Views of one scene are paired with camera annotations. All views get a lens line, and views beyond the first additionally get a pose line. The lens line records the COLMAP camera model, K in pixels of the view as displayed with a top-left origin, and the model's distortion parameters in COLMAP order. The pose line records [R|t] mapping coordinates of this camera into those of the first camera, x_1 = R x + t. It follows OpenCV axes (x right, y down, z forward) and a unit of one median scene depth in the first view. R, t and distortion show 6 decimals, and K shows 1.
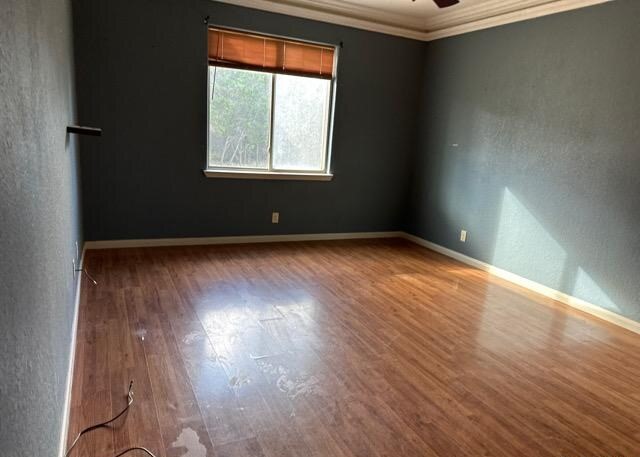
lens RADIAL K [[458.0, 0, 333.0], [0, 458.0, 242.2], [0, 0, 1]] dist [0.164378, -0.073567]
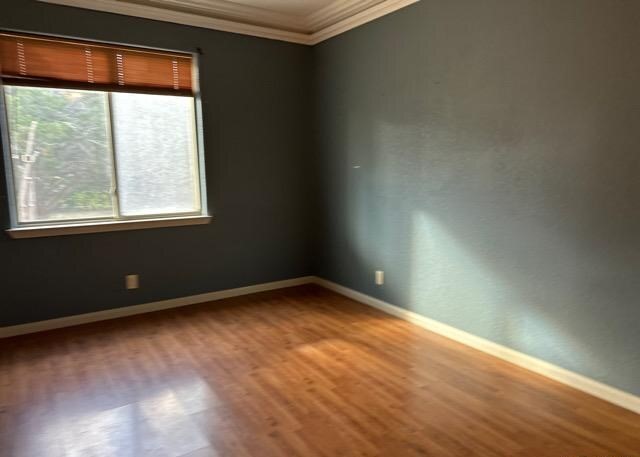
lens RADIAL K [[458.0, 0, 333.0], [0, 458.0, 242.2], [0, 0, 1]] dist [0.164378, -0.073567]
pose [[0.988098, -0.108915, 0.108626, 0.124516], [0.114664, 0.992237, -0.048150, -0.045516], [-0.102538, 0.060033, 0.992916, 0.230298]]
